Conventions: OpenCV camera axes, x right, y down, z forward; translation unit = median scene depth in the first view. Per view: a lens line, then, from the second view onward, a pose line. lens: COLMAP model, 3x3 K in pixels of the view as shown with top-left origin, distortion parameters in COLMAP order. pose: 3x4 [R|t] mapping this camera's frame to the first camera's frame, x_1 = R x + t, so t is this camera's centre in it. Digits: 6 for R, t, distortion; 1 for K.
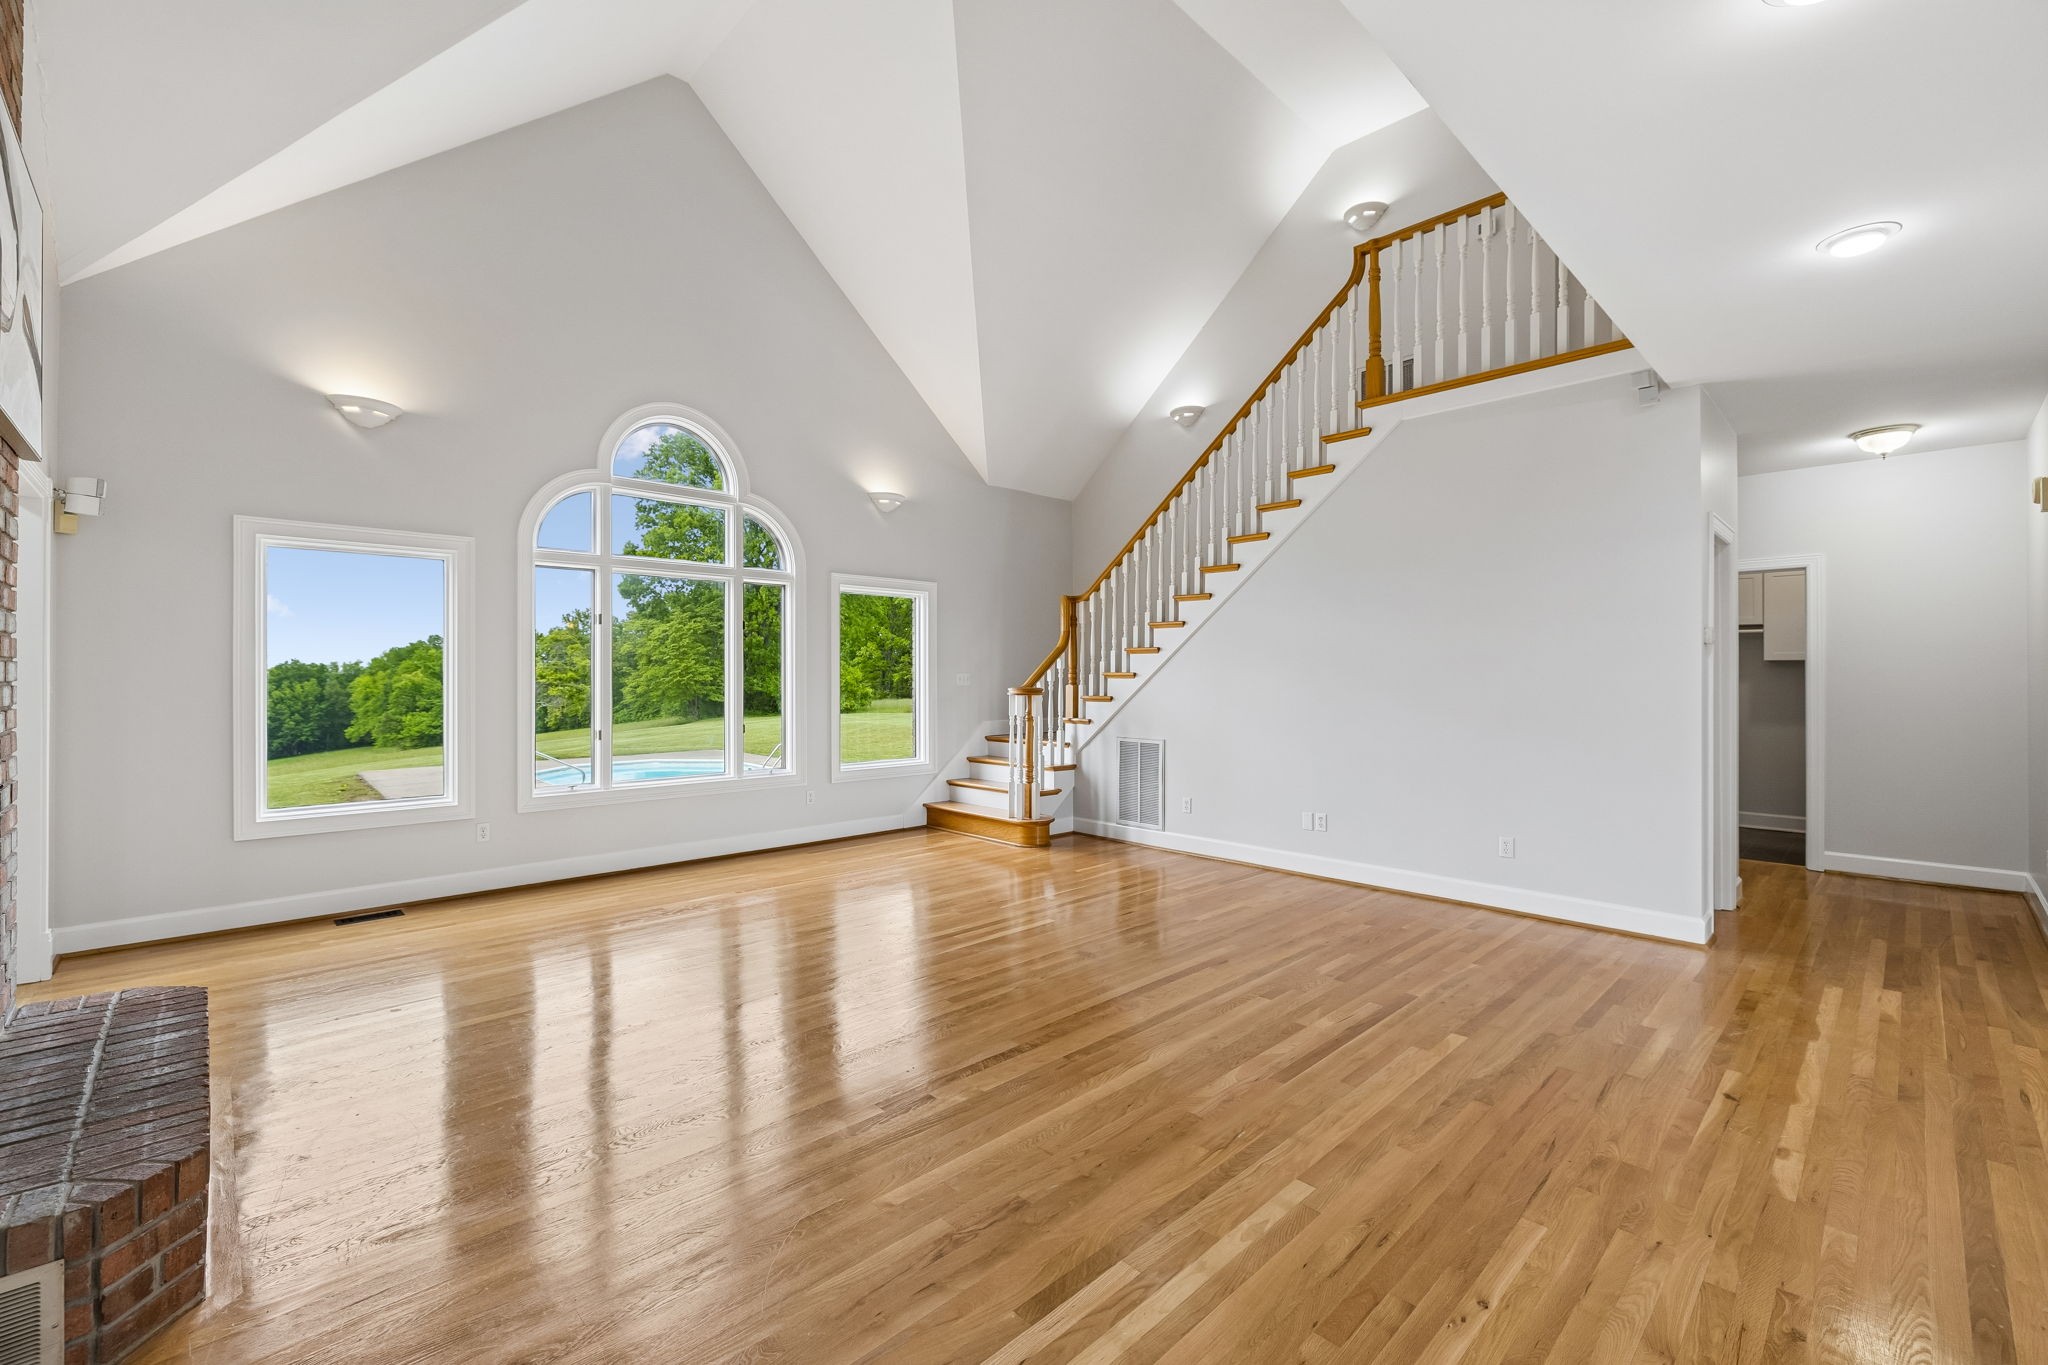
lens RADIAL K [[858.3, 0, 1024.0], [0, 858.3, 682.5], [0, 0, 1]] dist [-0.000688, -0.000111]
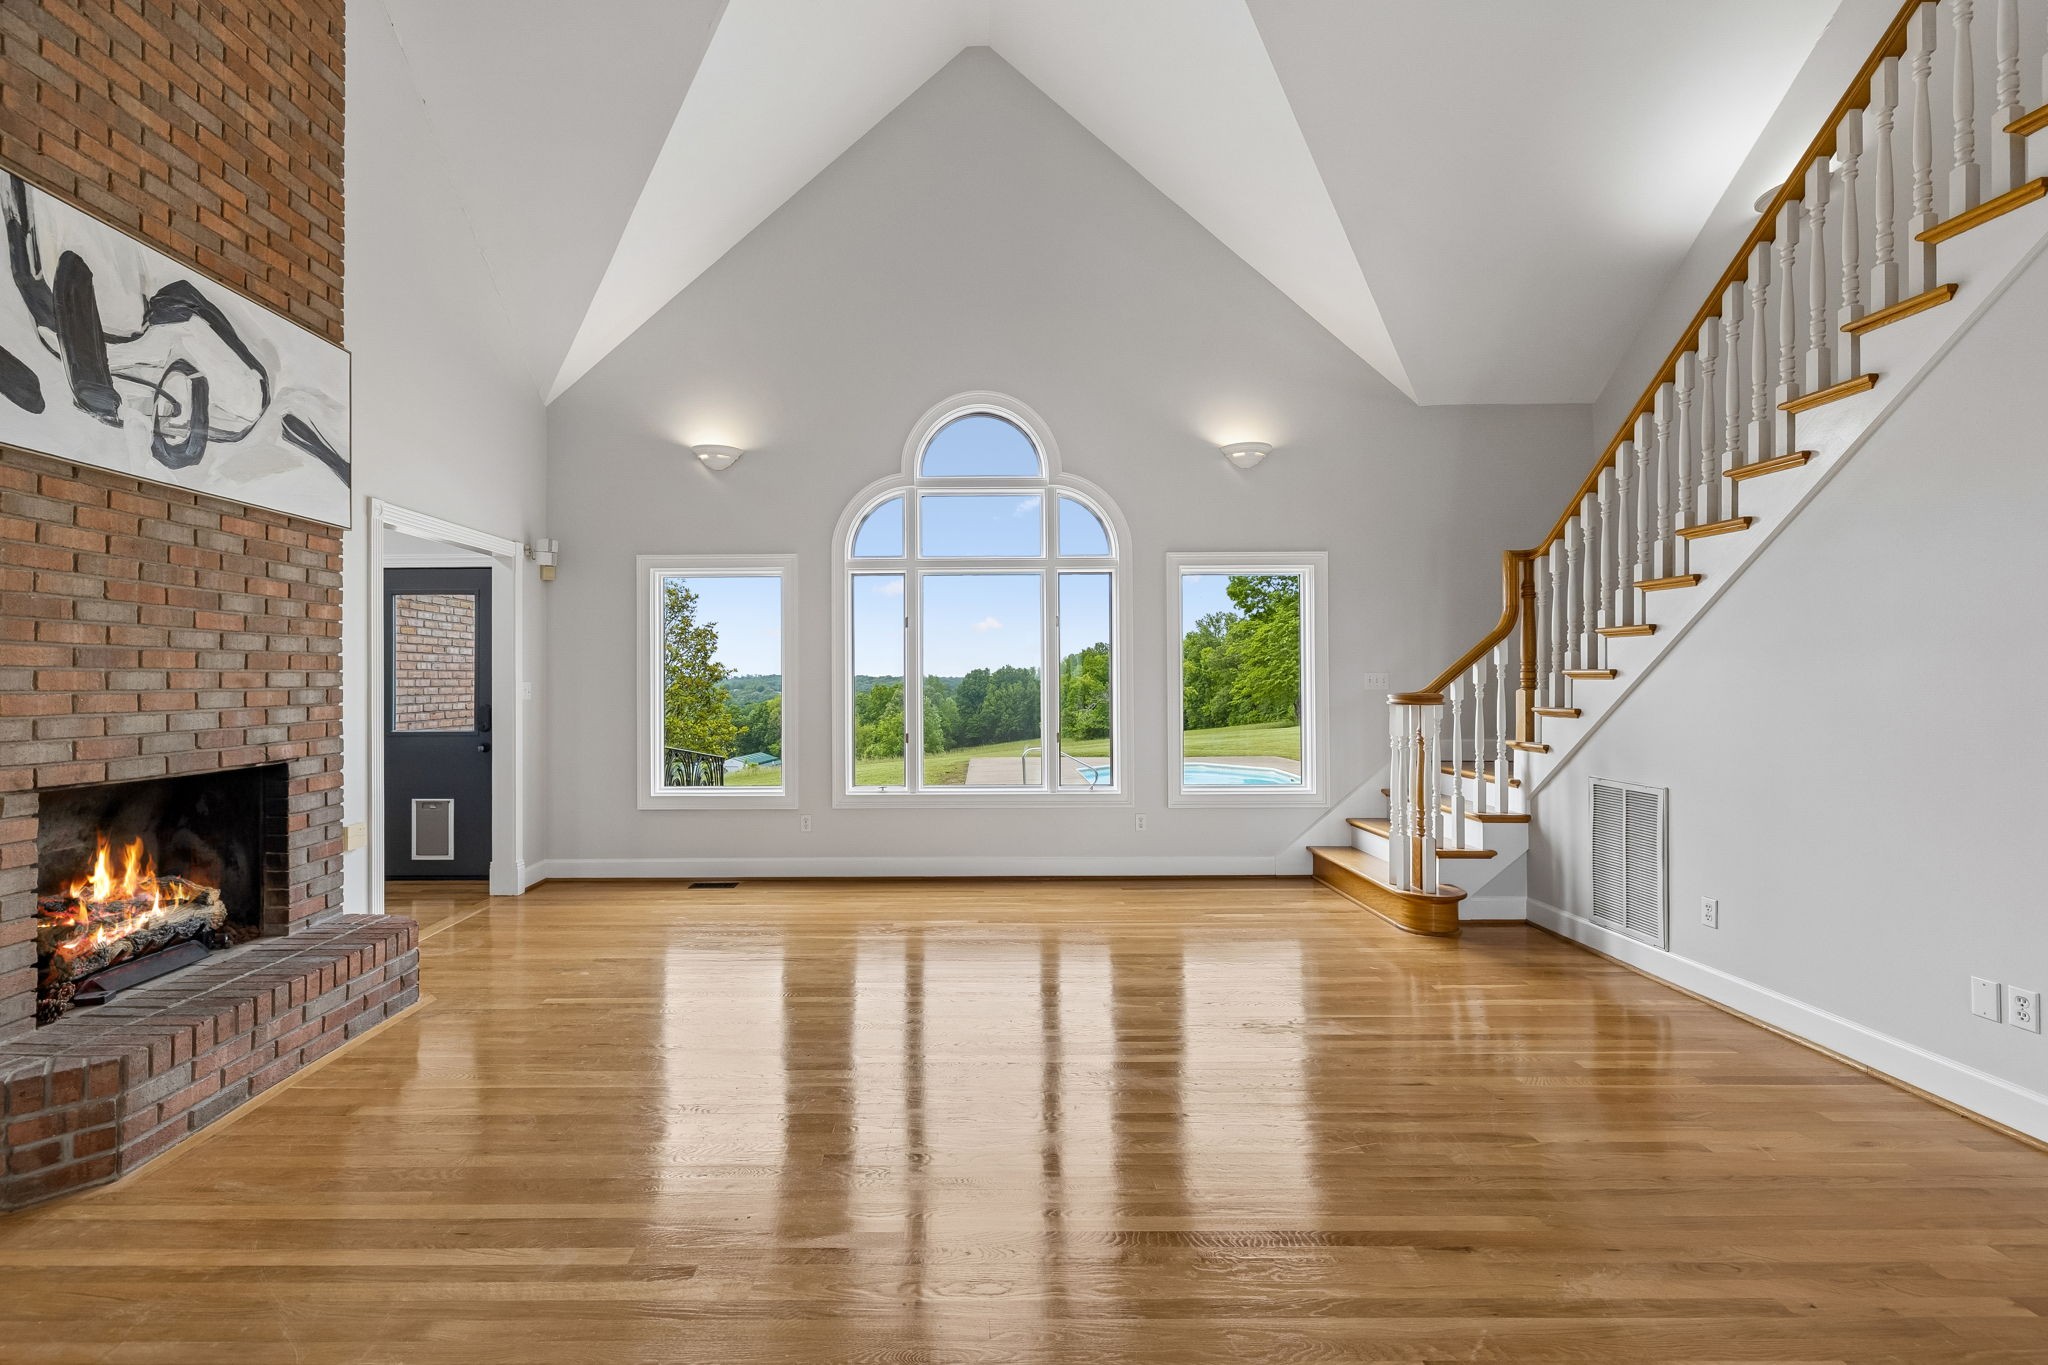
lens RADIAL K [[887.8, 0, 949.0], [0, 887.8, 677.7], [0, 0, 1]] dist [0.000494, 0.000378]
pose [[0.718794, -0.004888, -0.695206, 0.215298], [0.000130, 0.999976, -0.006896, -0.001572], [0.695223, 0.004866, 0.718777, 0.237950]]
